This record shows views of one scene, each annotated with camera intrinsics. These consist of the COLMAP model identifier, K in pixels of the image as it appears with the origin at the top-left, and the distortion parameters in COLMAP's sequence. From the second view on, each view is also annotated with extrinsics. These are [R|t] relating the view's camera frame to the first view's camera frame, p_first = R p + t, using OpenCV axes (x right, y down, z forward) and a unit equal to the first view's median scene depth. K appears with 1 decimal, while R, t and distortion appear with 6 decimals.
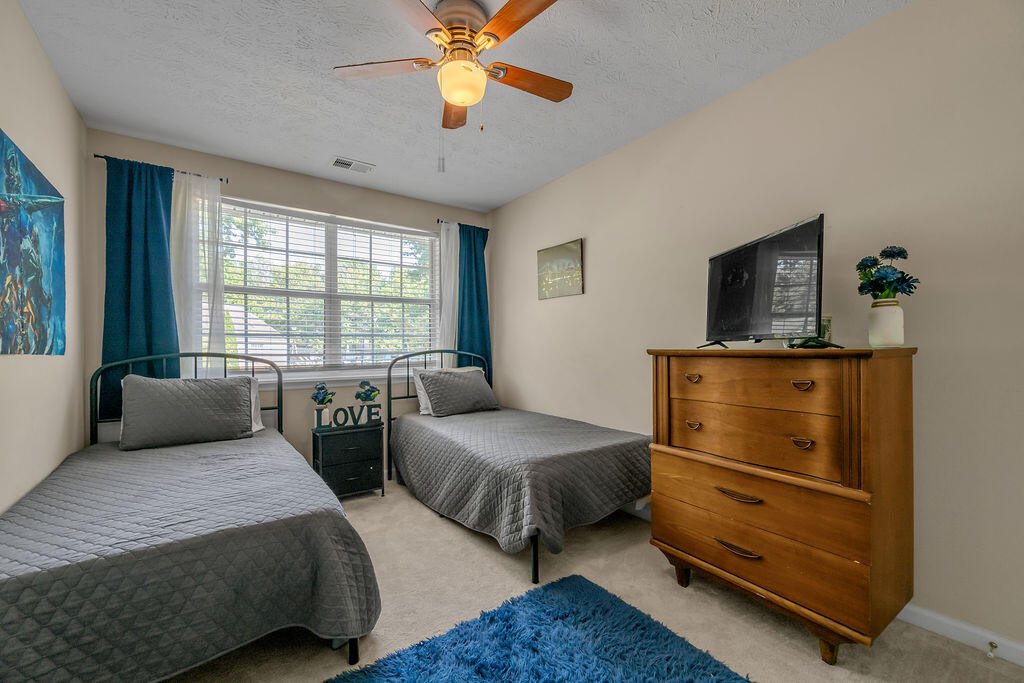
lens RADIAL K [[425.6, 0, 514.7], [0, 425.6, 348.0], [0, 0, 1]] dist [-0.004161, 0.000492]
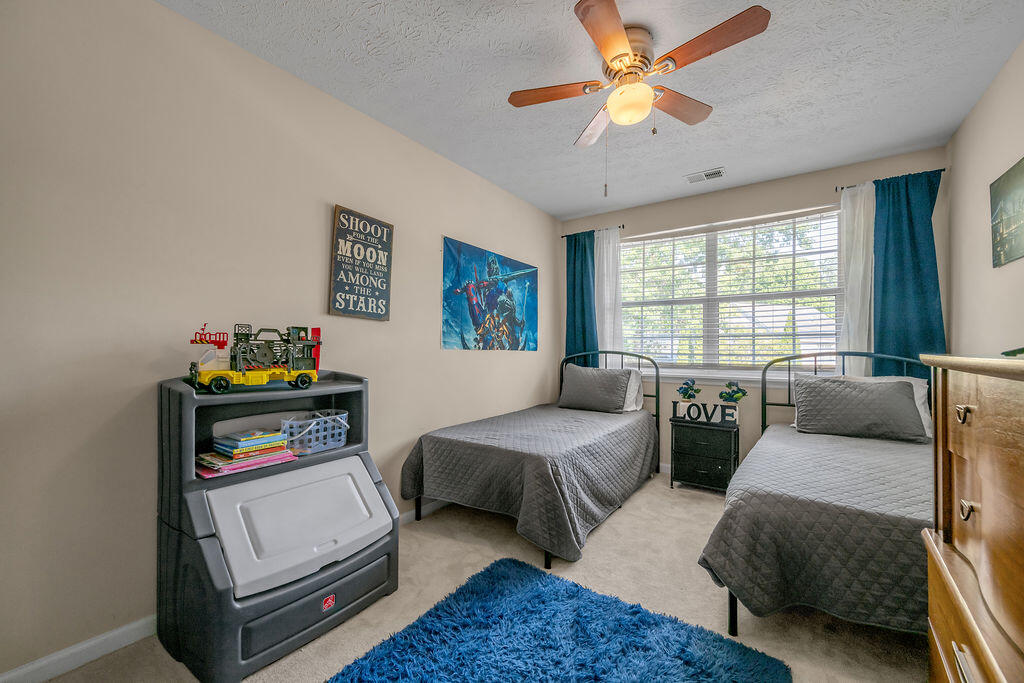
lens RADIAL K [[425.6, 0, 519.3], [0, 425.6, 345.5], [0, 0, 1]] dist [-0.004161, 0.000492]
pose [[0.295865, -0.001000, -0.955229, 0.505057], [-0.007033, 0.999970, -0.003225, -0.000584], [0.955204, 0.007673, 0.295849, 0.253426]]
